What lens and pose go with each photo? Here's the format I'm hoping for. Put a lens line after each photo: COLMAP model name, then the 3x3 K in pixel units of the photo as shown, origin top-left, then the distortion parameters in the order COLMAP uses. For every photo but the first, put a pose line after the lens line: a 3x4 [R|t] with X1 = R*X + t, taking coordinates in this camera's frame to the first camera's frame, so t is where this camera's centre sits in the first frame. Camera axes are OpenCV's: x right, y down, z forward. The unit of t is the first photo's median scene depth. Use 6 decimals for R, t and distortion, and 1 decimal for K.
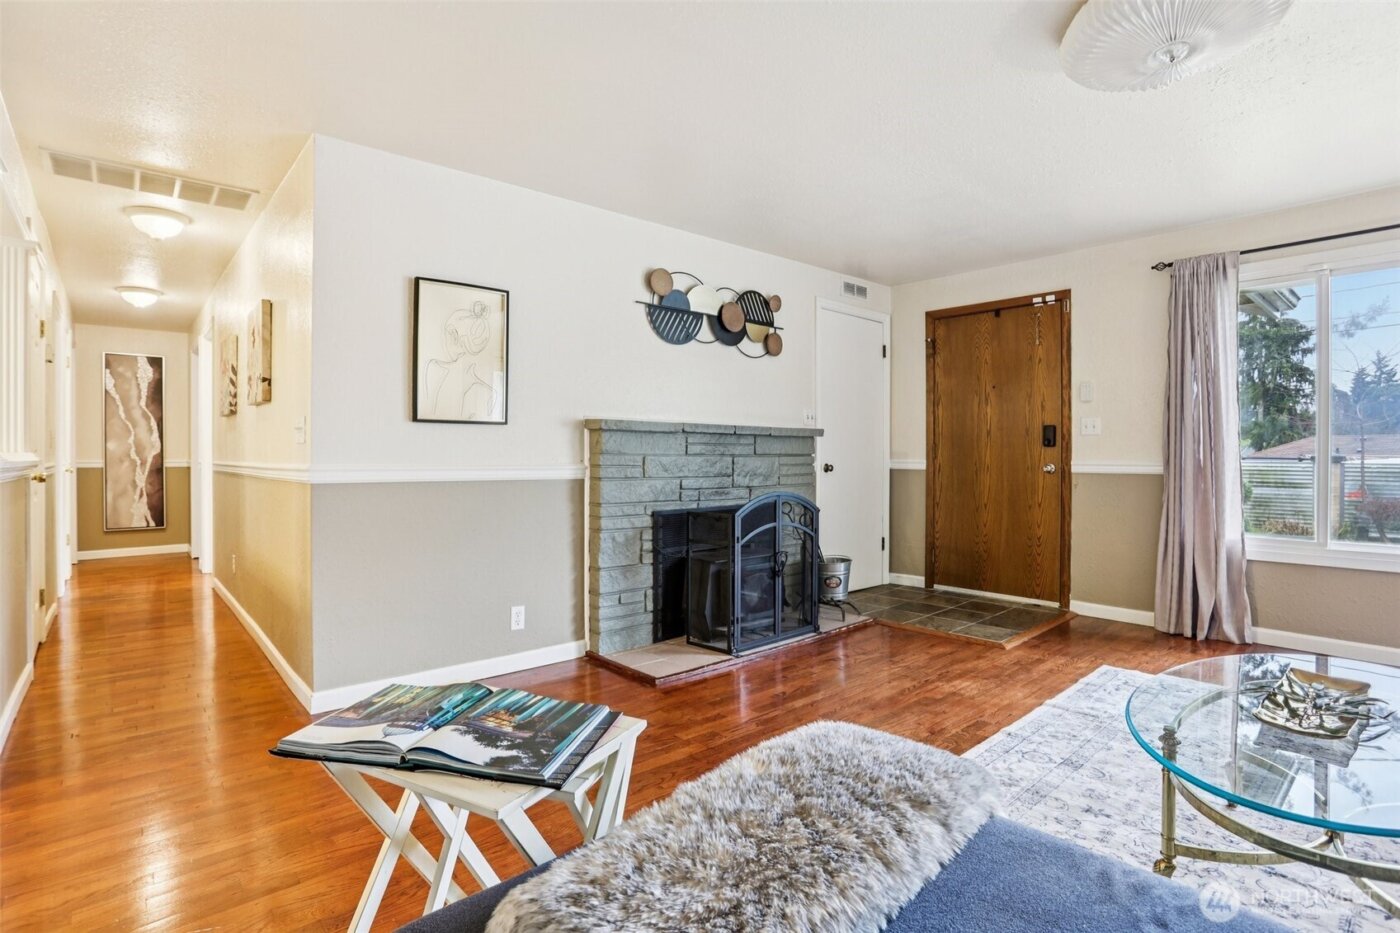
lens RADIAL K [[685.0, 0, 701.8], [0, 685.0, 462.5], [0, 0, 1]] dist [-0.001520, 0.001866]
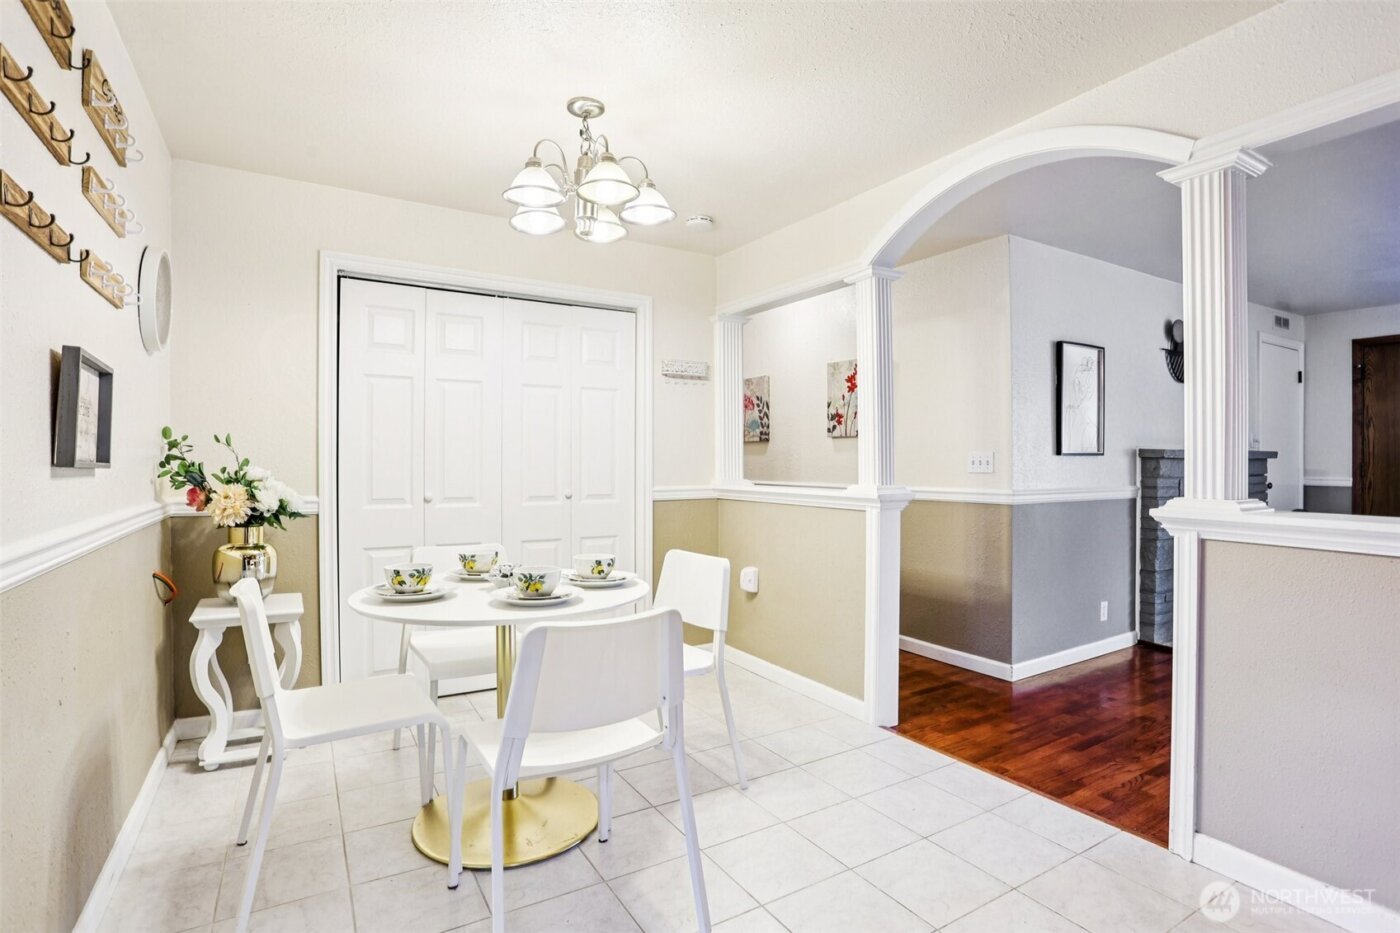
lens RADIAL K [[685.0, 0, 701.5], [0, 685.0, 464.9], [0, 0, 1]] dist [-0.001520, 0.001866]
pose [[0.988114, -0.000172, -0.153723, -0.572859], [0.000148, 1.000000, -0.000166, -0.026605], [0.153723, 0.000141, 0.988114, -0.243391]]
